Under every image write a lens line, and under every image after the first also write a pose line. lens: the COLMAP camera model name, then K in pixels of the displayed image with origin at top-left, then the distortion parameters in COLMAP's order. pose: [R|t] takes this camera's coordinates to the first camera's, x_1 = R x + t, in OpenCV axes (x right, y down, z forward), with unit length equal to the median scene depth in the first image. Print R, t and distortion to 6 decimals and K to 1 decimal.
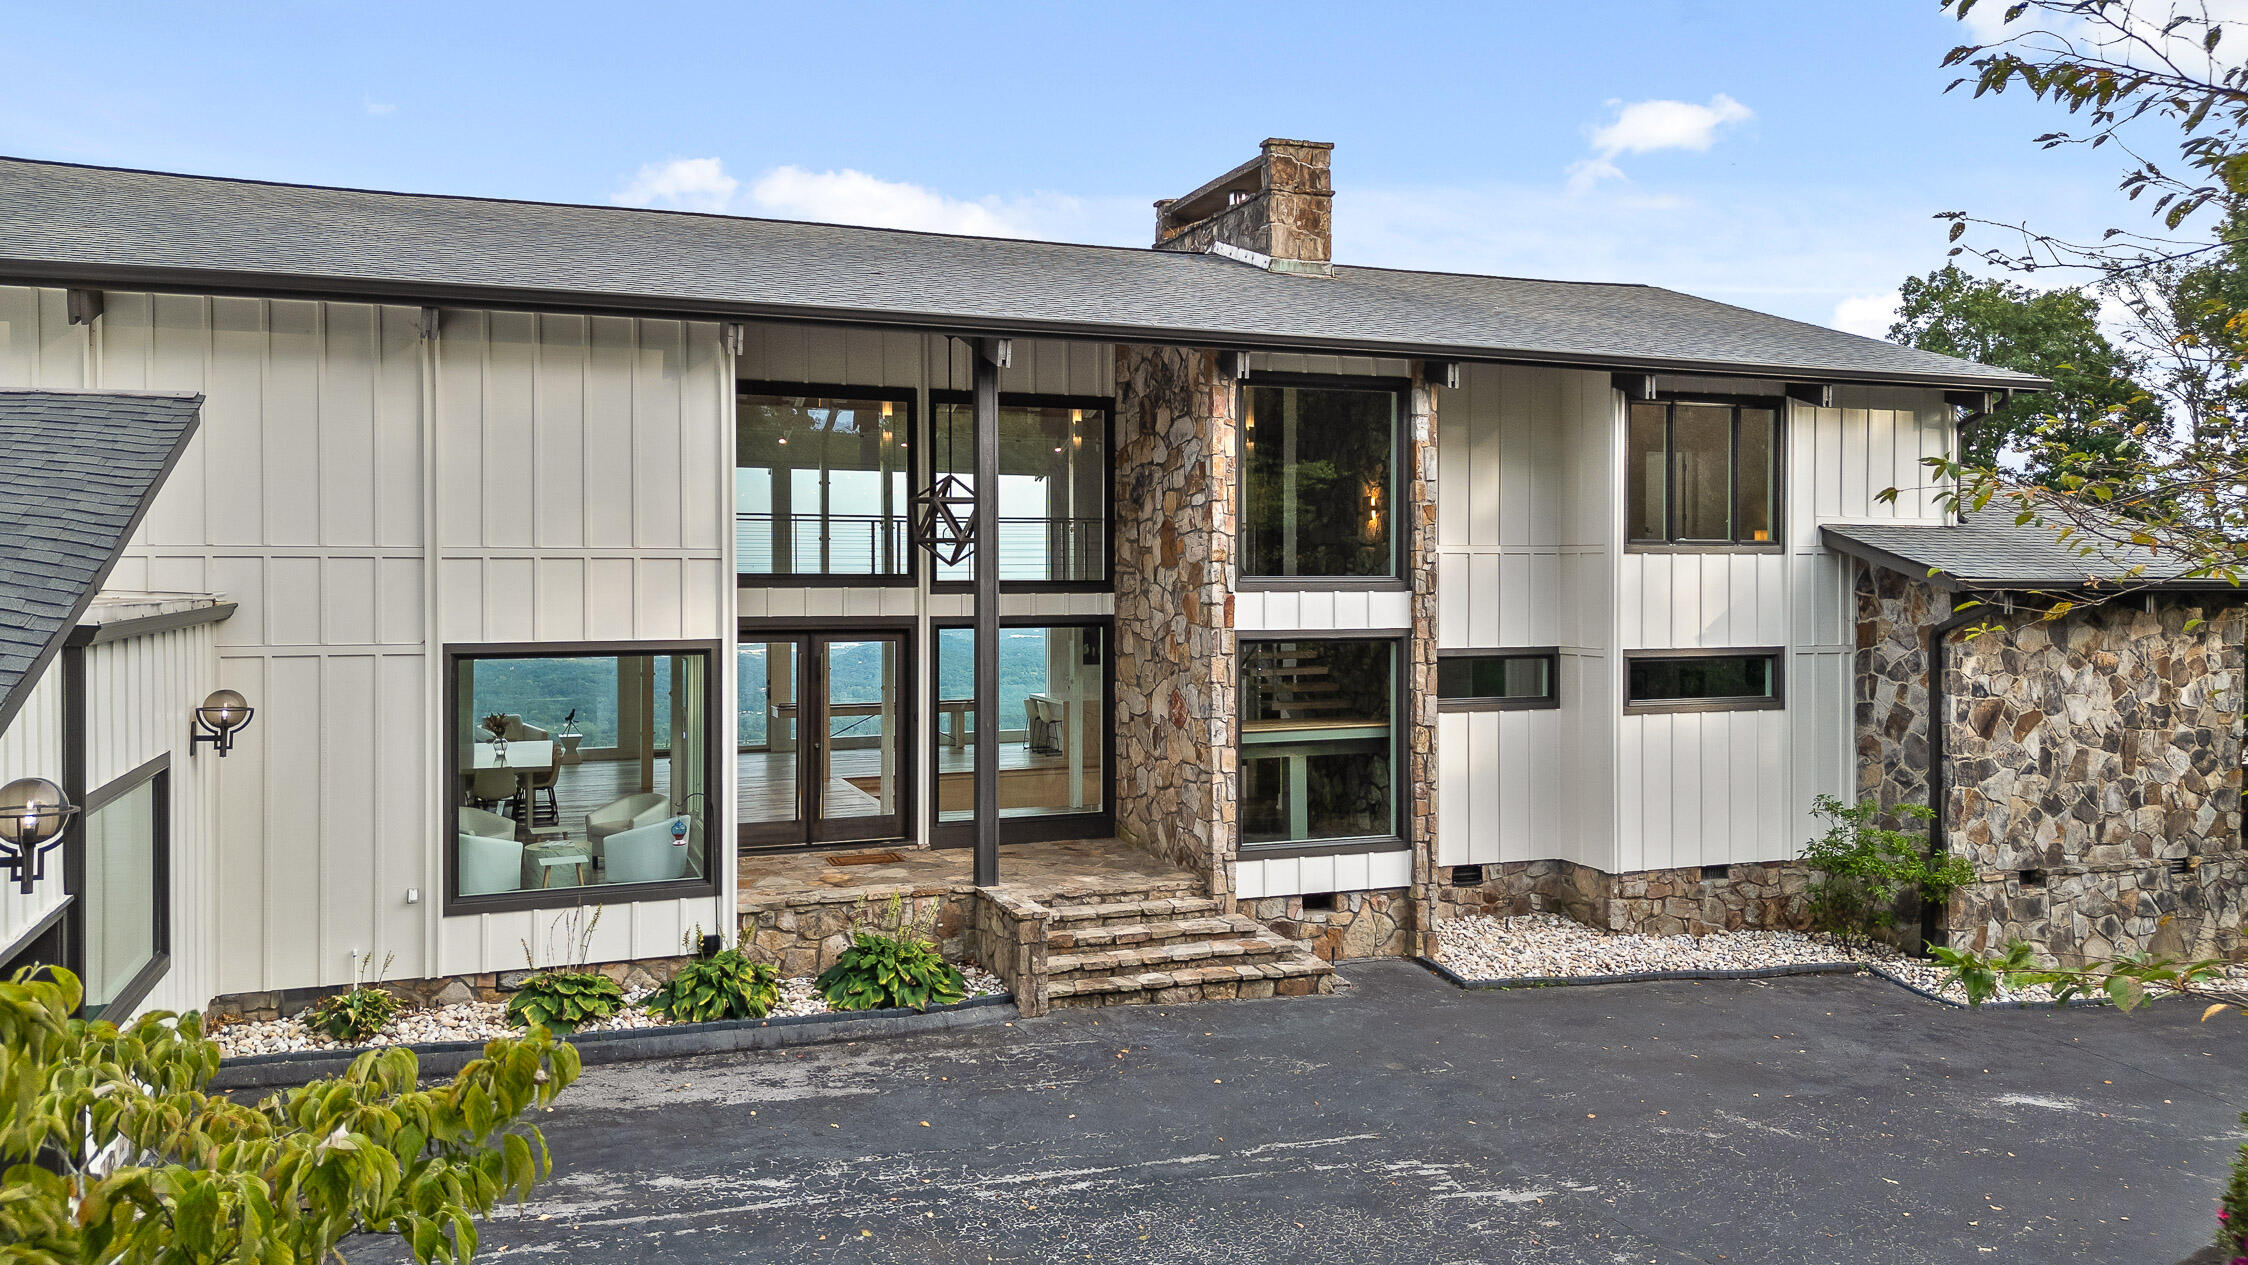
lens RADIAL K [[1576.3, 0, 1107.3], [0, 1576.3, 609.0], [0, 0, 1]] dist [0.034575, -0.033602]
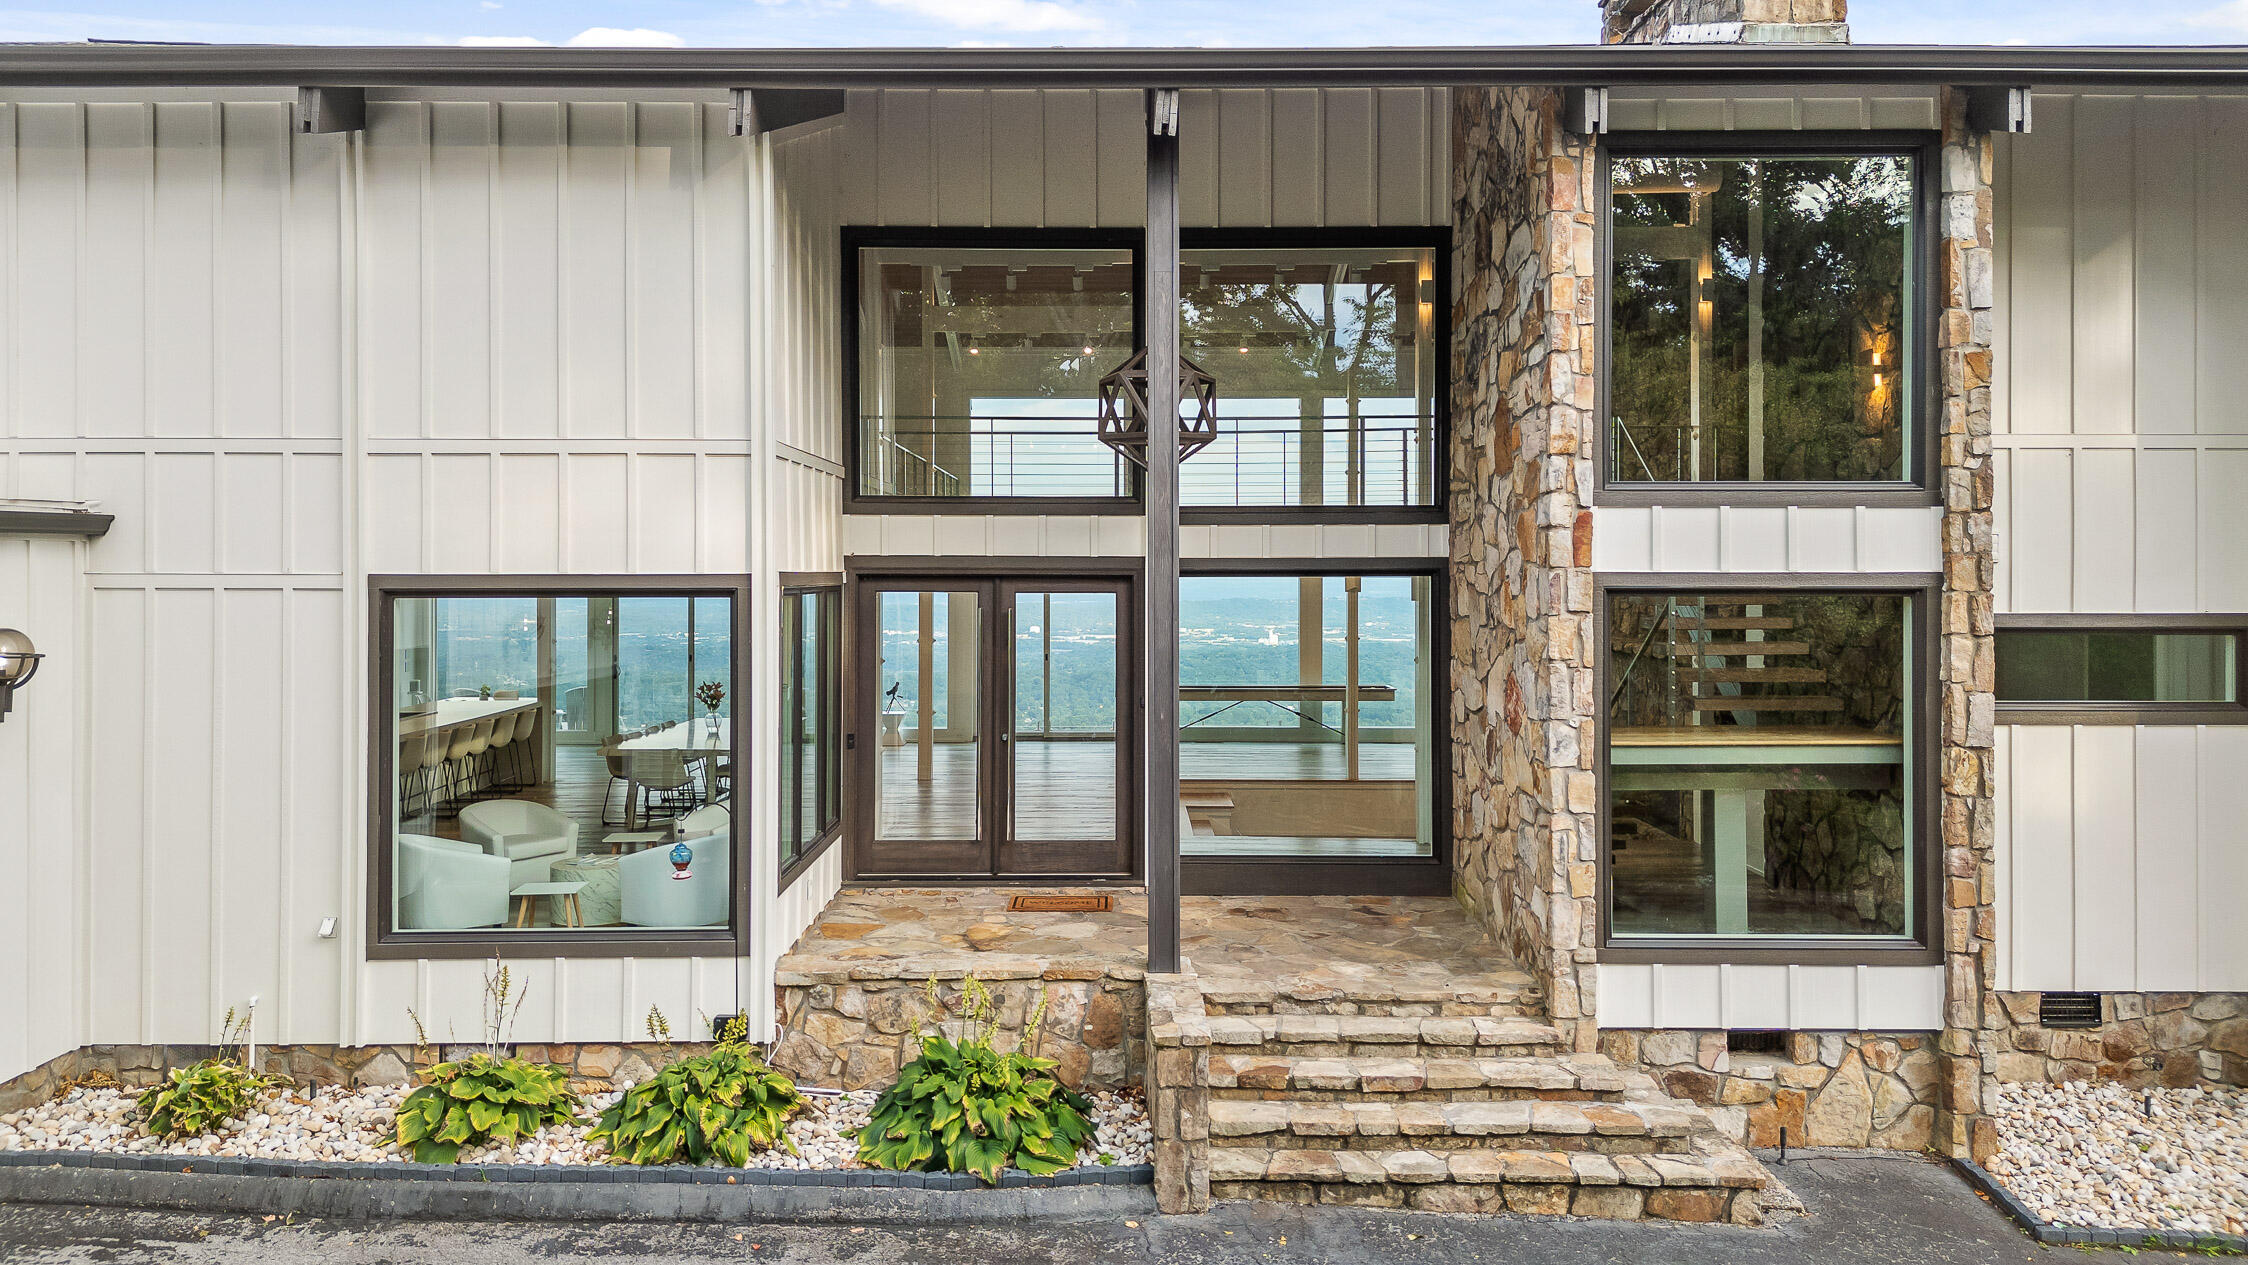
lens RADIAL K [[1576.3, 0, 1117.2], [0, 1576.3, 575.3], [0, 0, 1]] dist [0.034575, -0.033602]
pose [[0.935278, 0.003925, -0.353892, 0.117835], [-0.009064, 0.999876, -0.012866, 0.022951], [0.353797, 0.015241, 0.935198, 0.365654]]
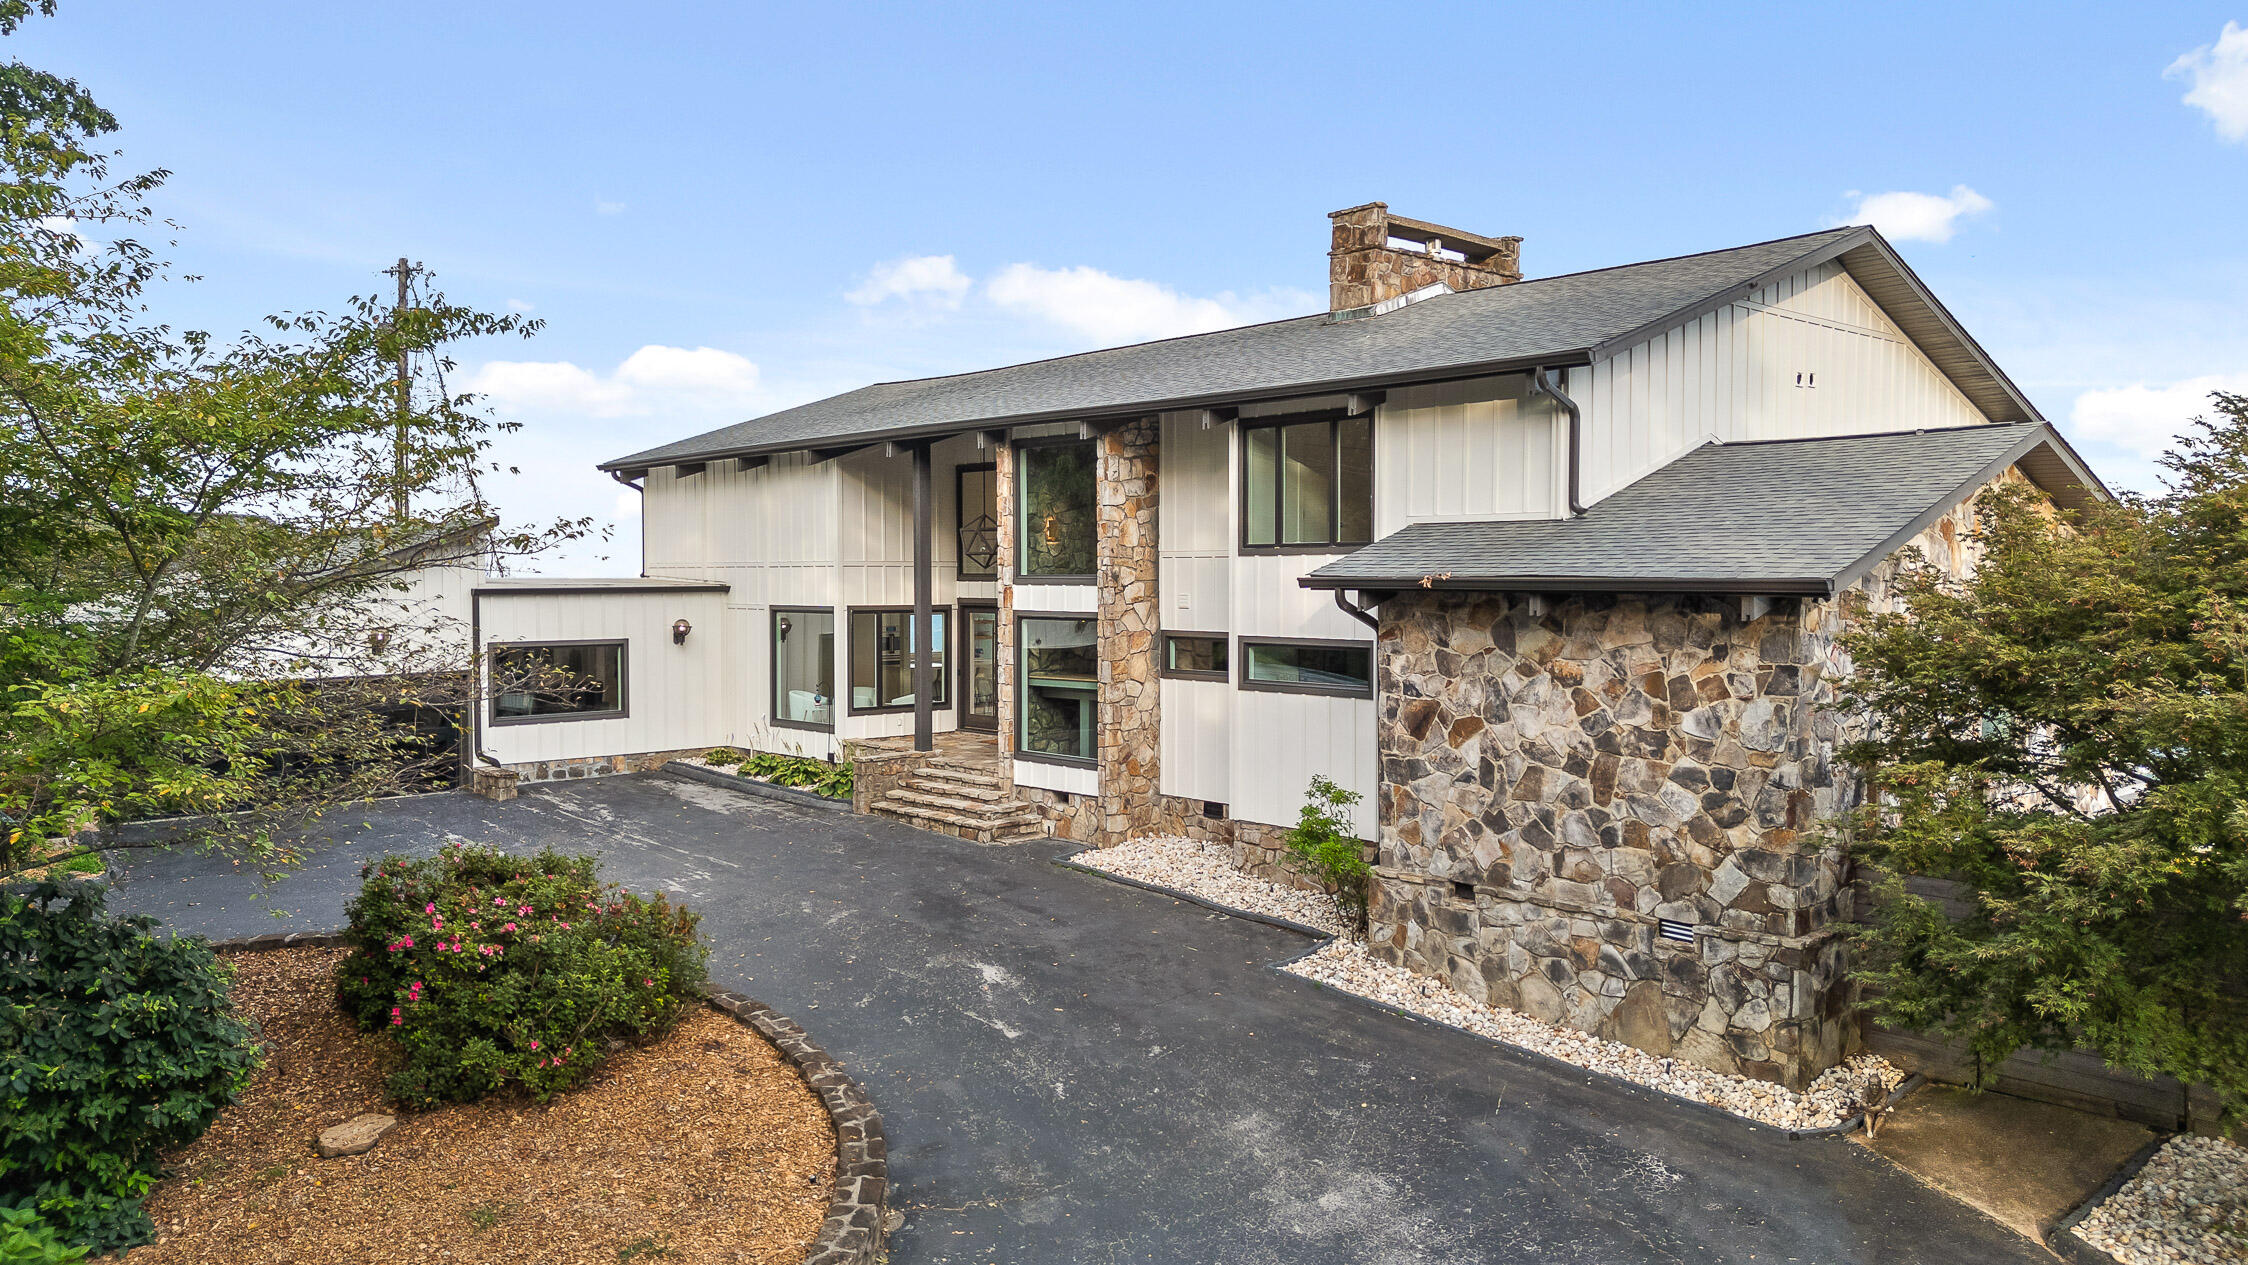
lens RADIAL K [[1576.3, 0, 1180.3], [0, 1576.3, 652.9], [0, 0, 1]] dist [0.034575, -0.033602]
pose [[0.403913, 0.043802, -0.913748, 1.497042], [-0.021236, 0.999033, 0.038503, -0.006785], [0.914551, 0.003852, 0.404452, 0.505507]]
